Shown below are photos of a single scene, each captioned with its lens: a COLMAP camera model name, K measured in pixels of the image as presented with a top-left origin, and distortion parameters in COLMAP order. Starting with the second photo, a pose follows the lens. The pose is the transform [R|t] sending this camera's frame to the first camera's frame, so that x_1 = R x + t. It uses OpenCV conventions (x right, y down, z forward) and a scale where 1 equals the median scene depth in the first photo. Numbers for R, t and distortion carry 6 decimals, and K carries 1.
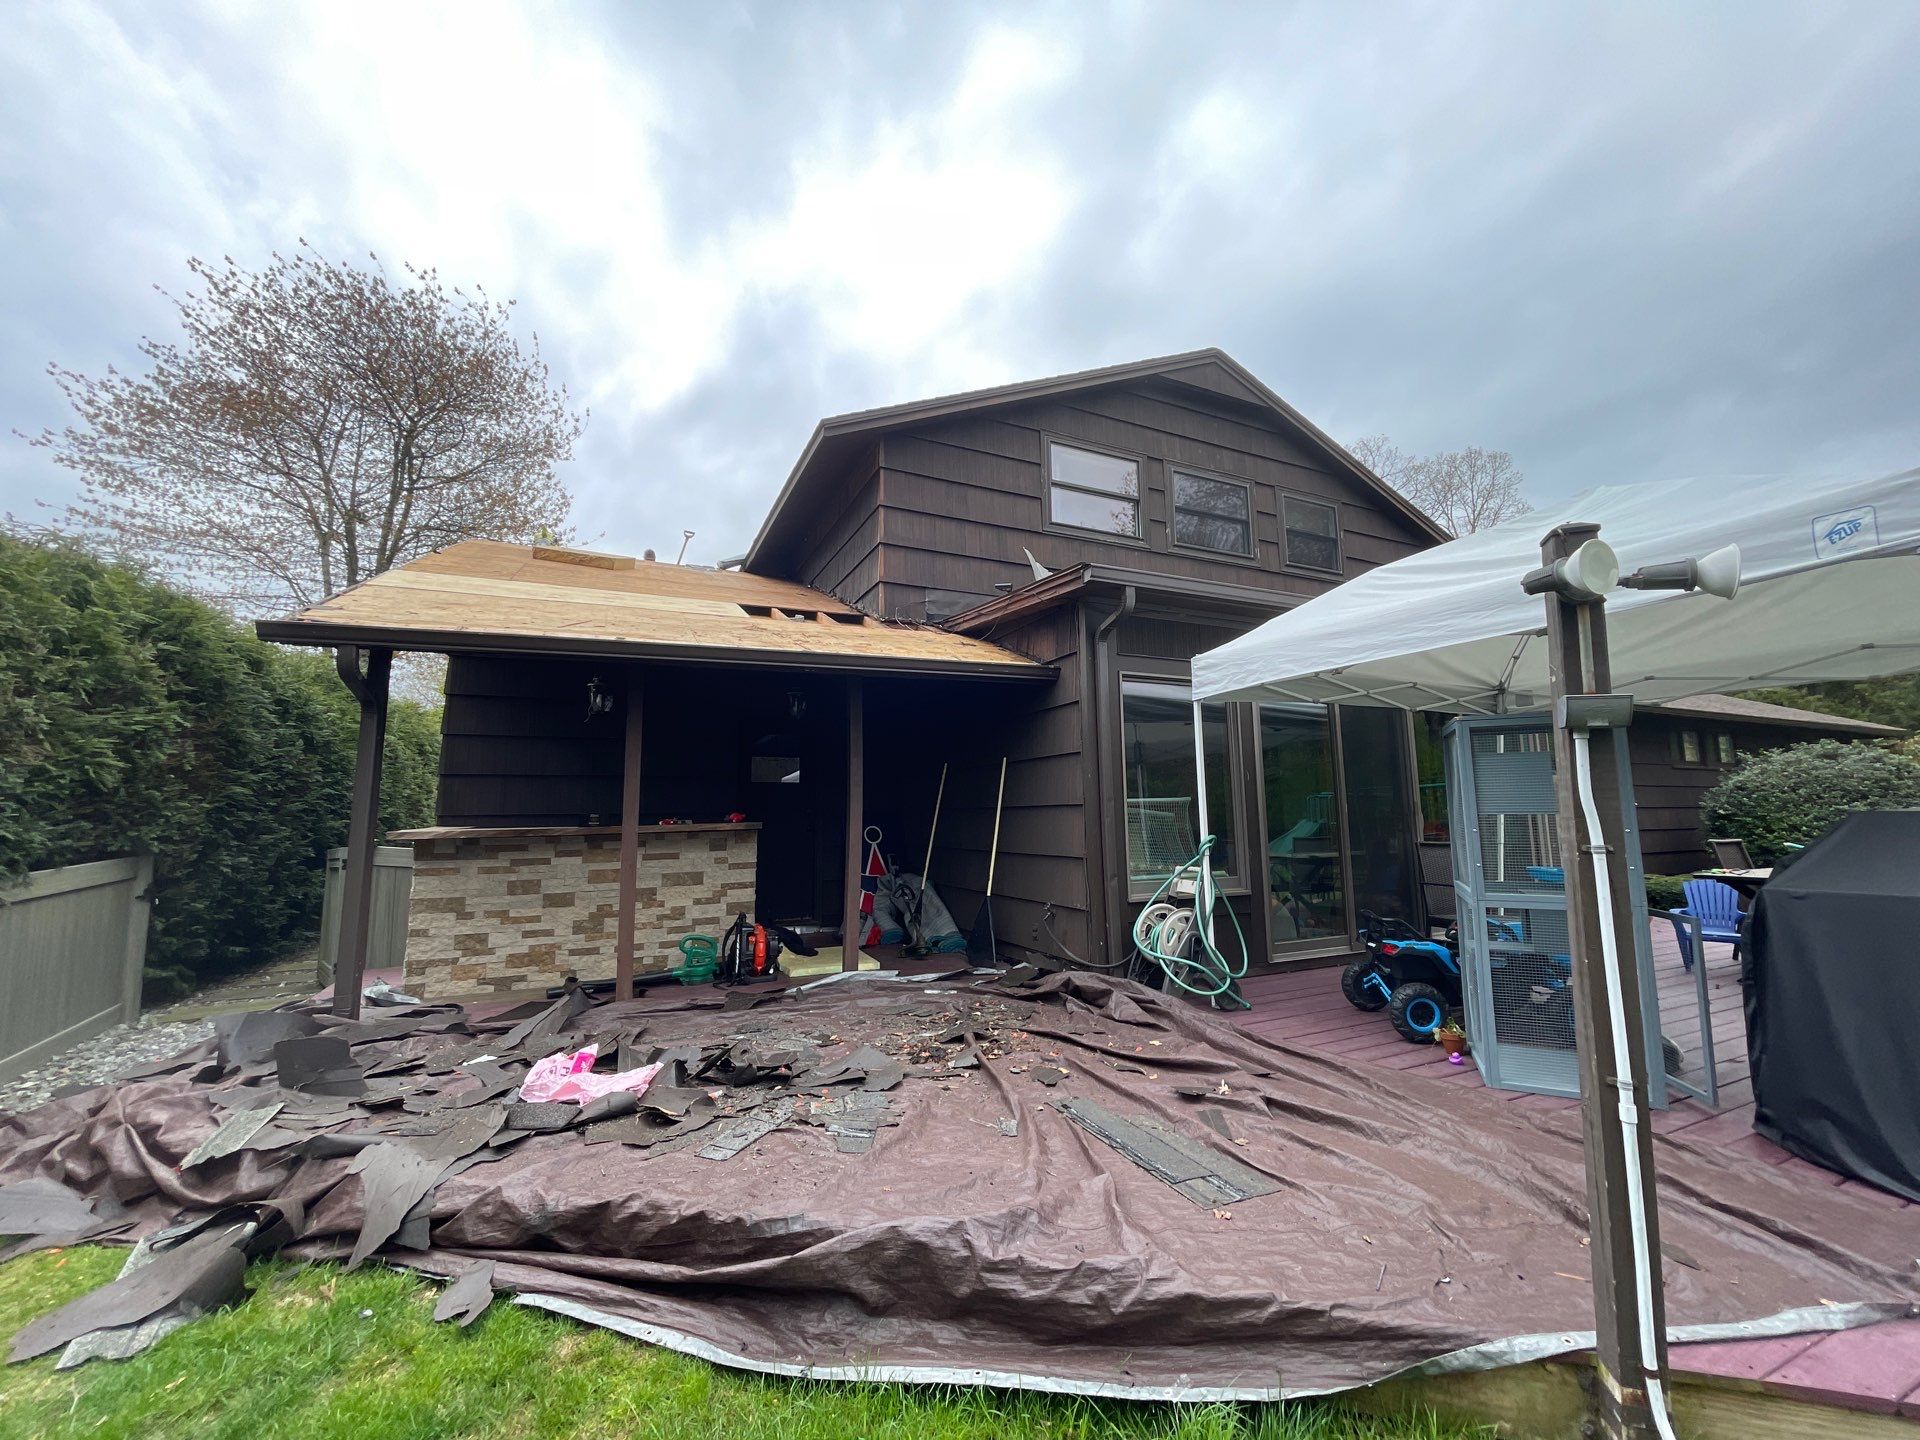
lens RADIAL K [[762.5, 0, 967.6], [0, 762.5, 722.1], [0, 0, 1]] dist [-0.004955, 0.000348]
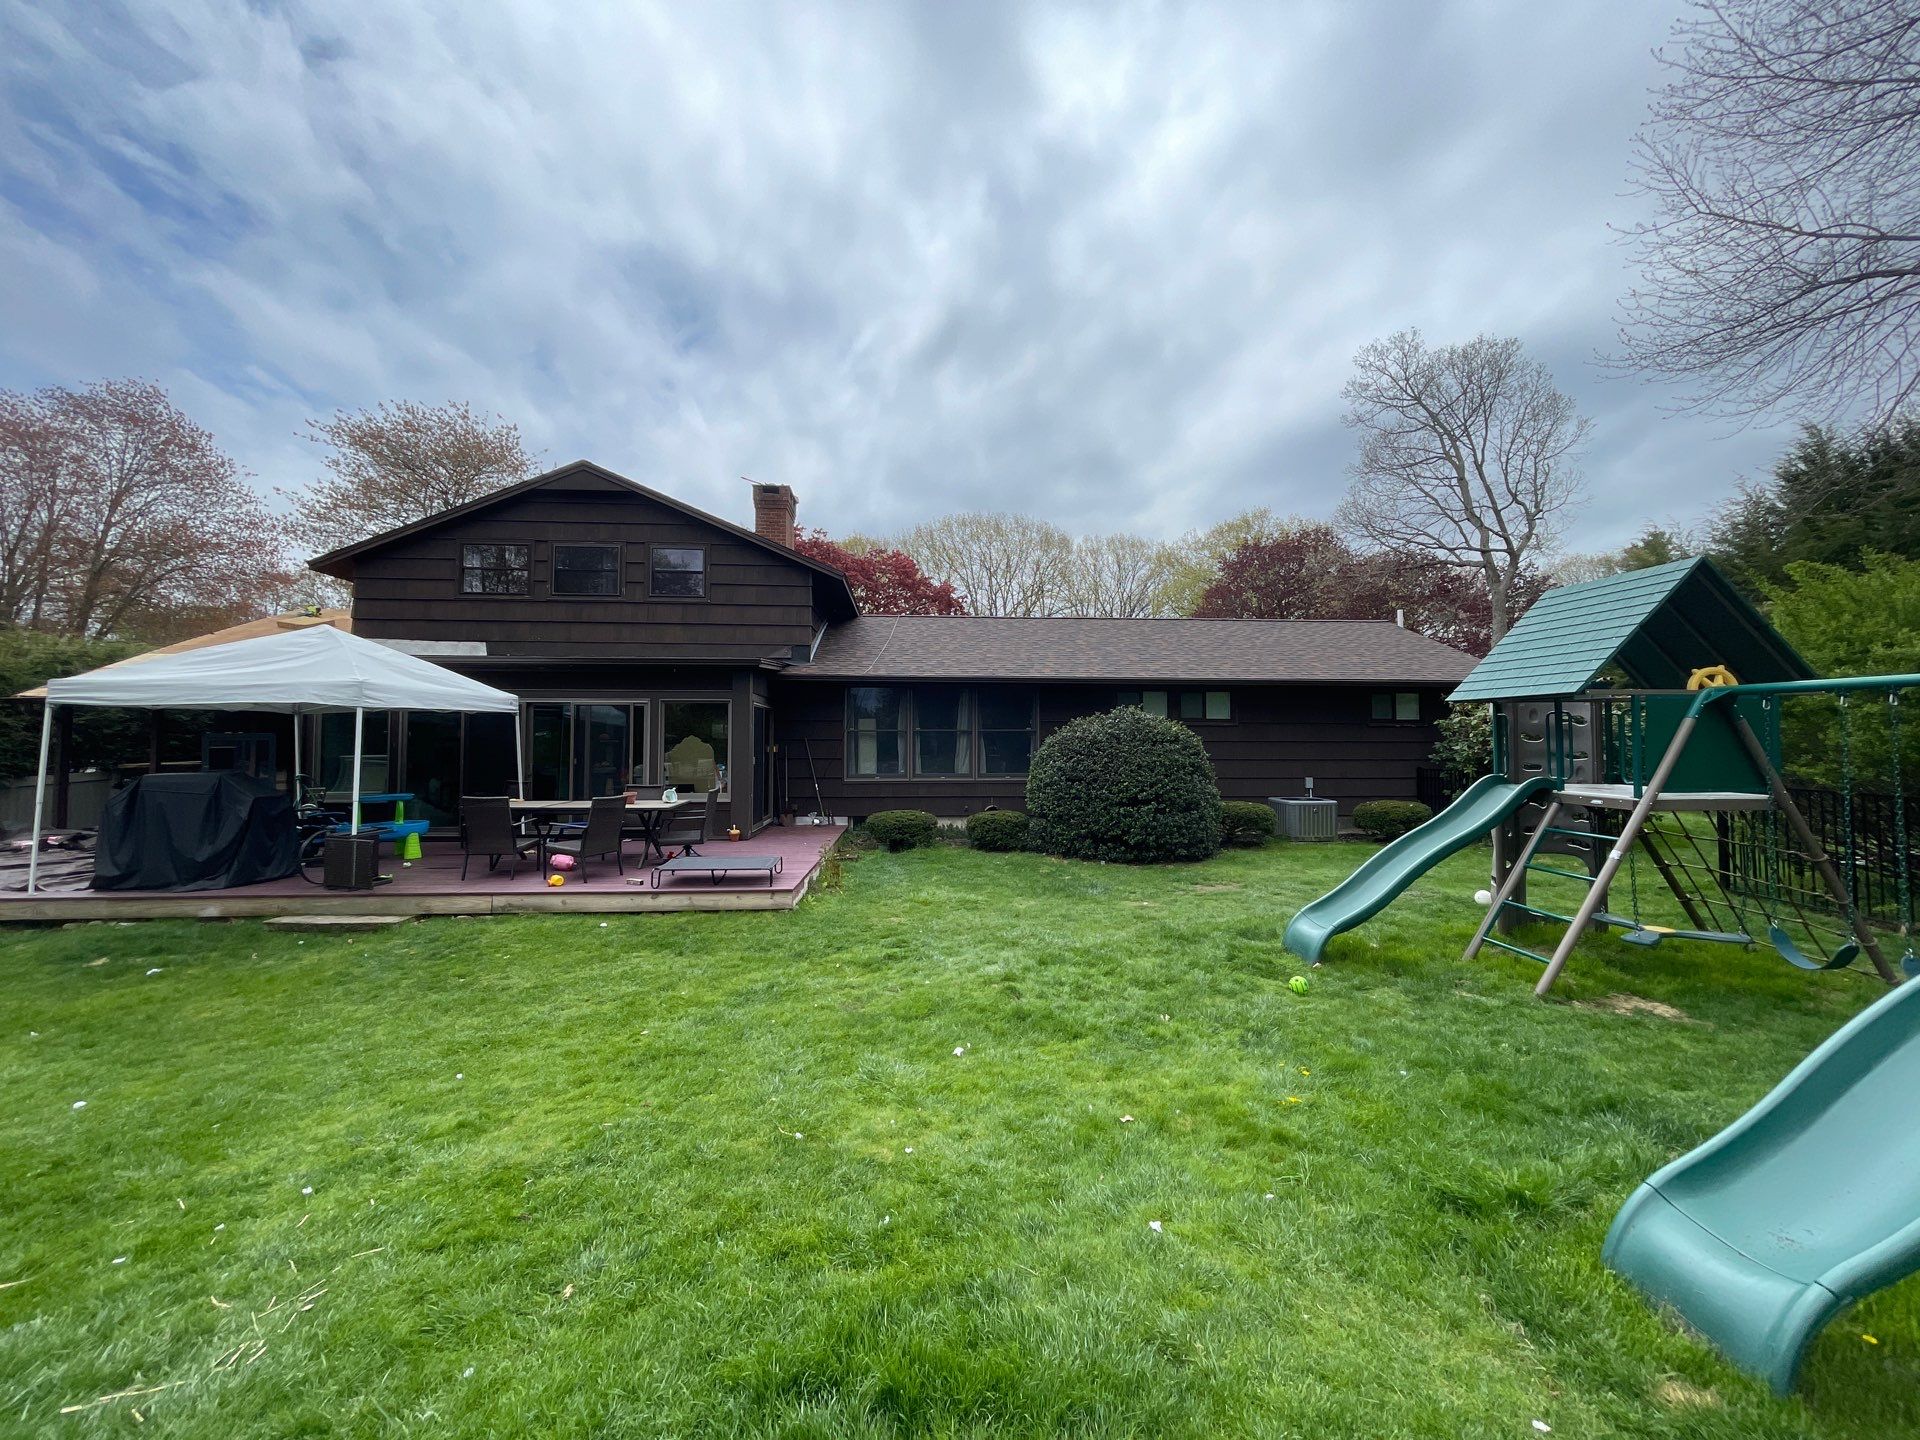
lens RADIAL K [[762.5, 0, 964.6], [0, 762.5, 721.7], [0, 0, 1]] dist [-0.004955, 0.000348]
pose [[0.934822, 0.000871, -0.355116, 2.490154], [0.032709, 0.995535, 0.088544, -0.121085], [0.353608, -0.094388, 0.930619, -0.326660]]
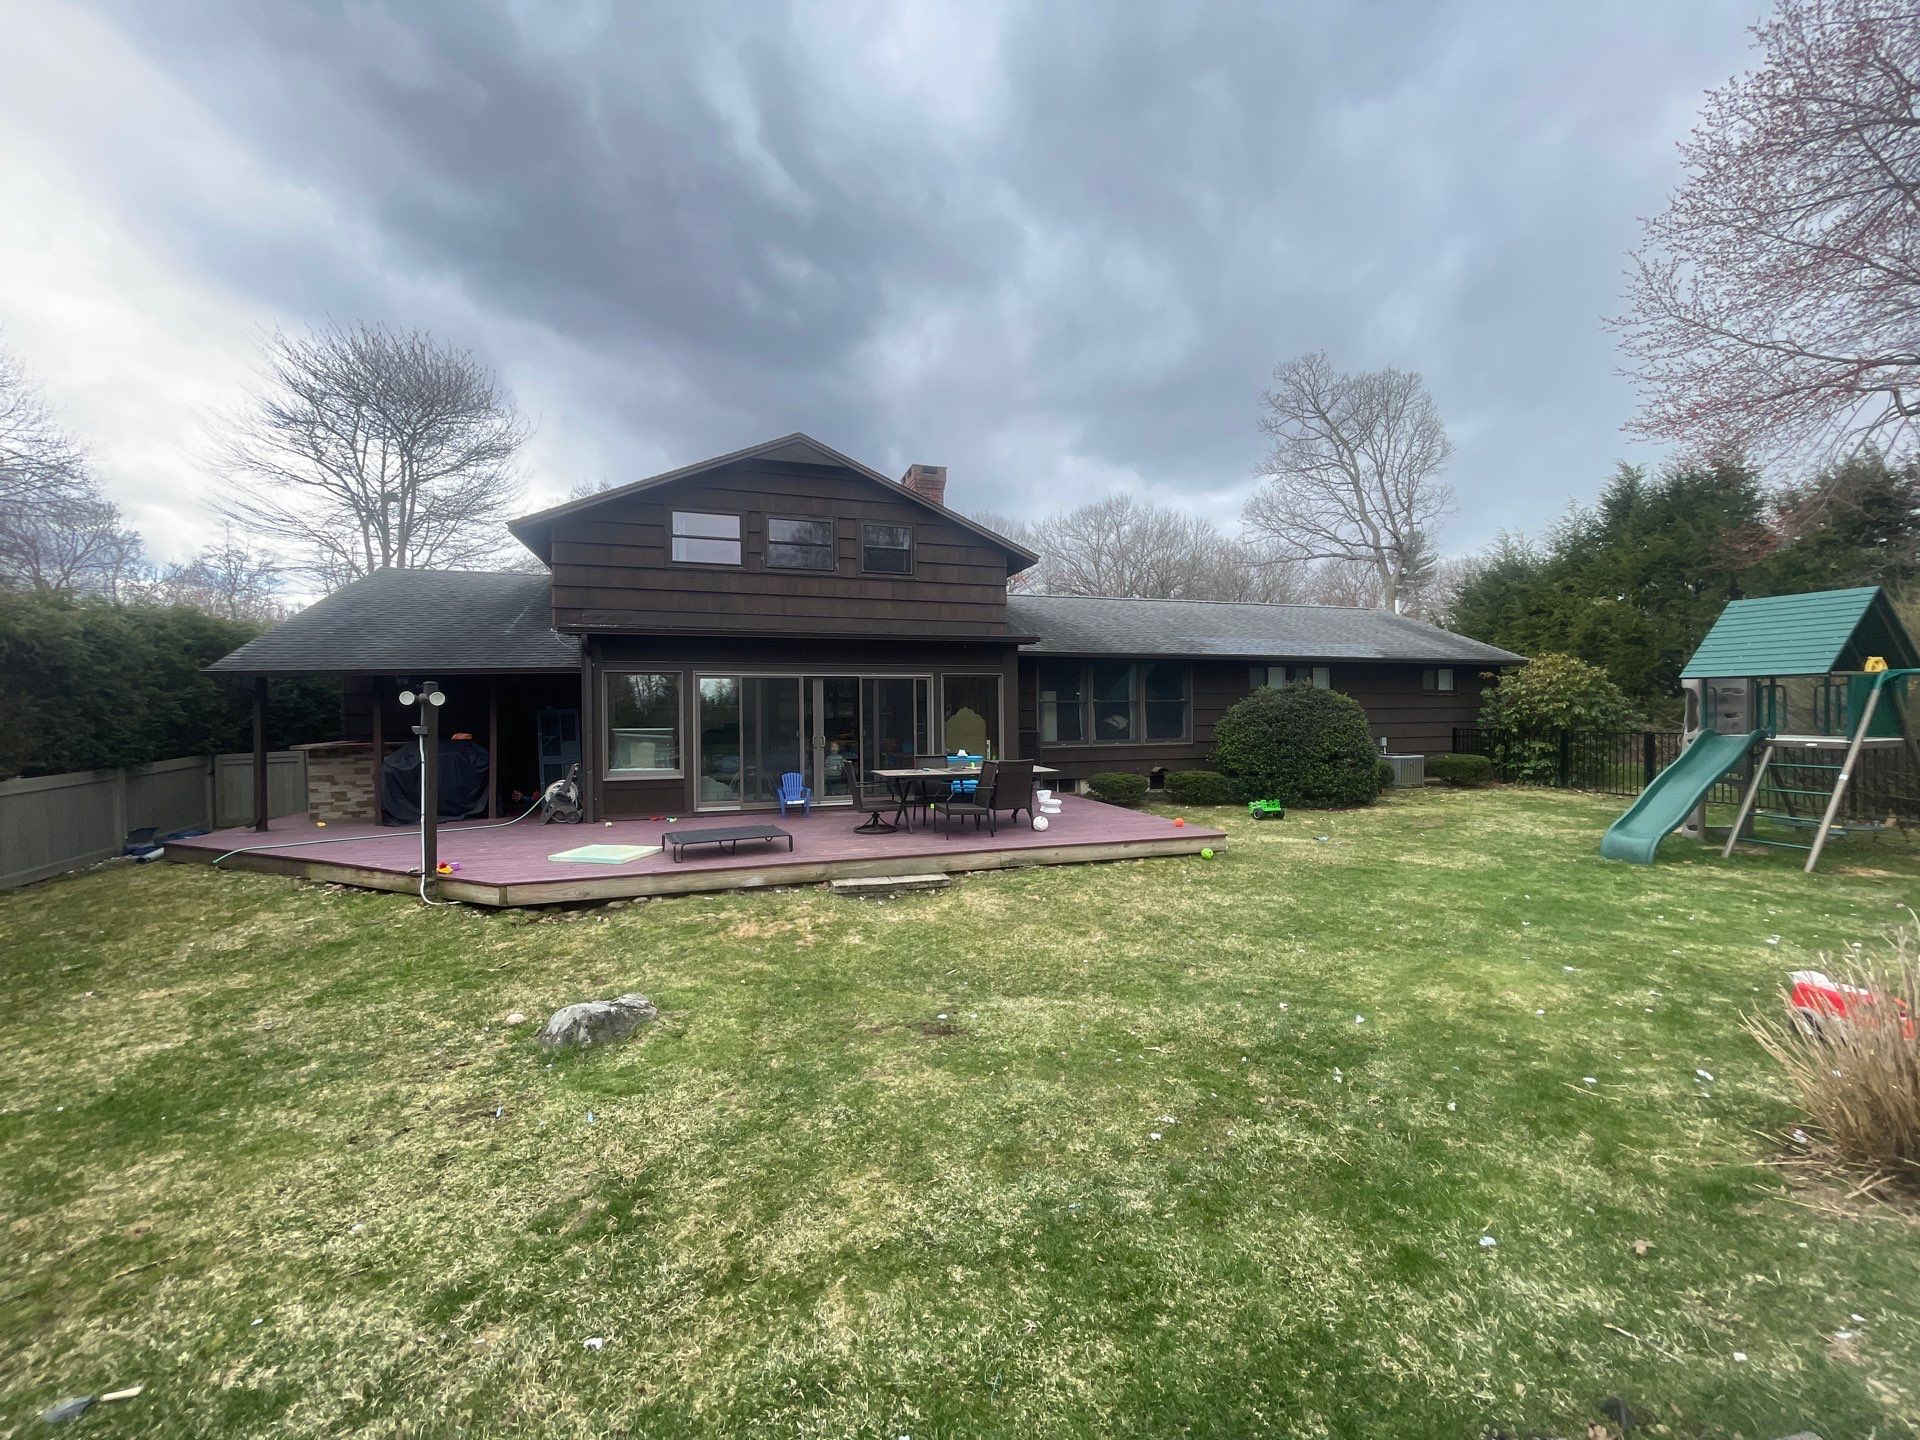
lens RADIAL K [[762.5, 0, 967.5], [0, 762.5, 711.9], [0, 0, 1]] dist [-0.004955, 0.000348]
pose [[0.992274, 0.001460, -0.124060, 1.340813], [0.013632, 0.992593, 0.120717, -0.178282], [0.123318, -0.121475, 0.984904, -0.854072]]
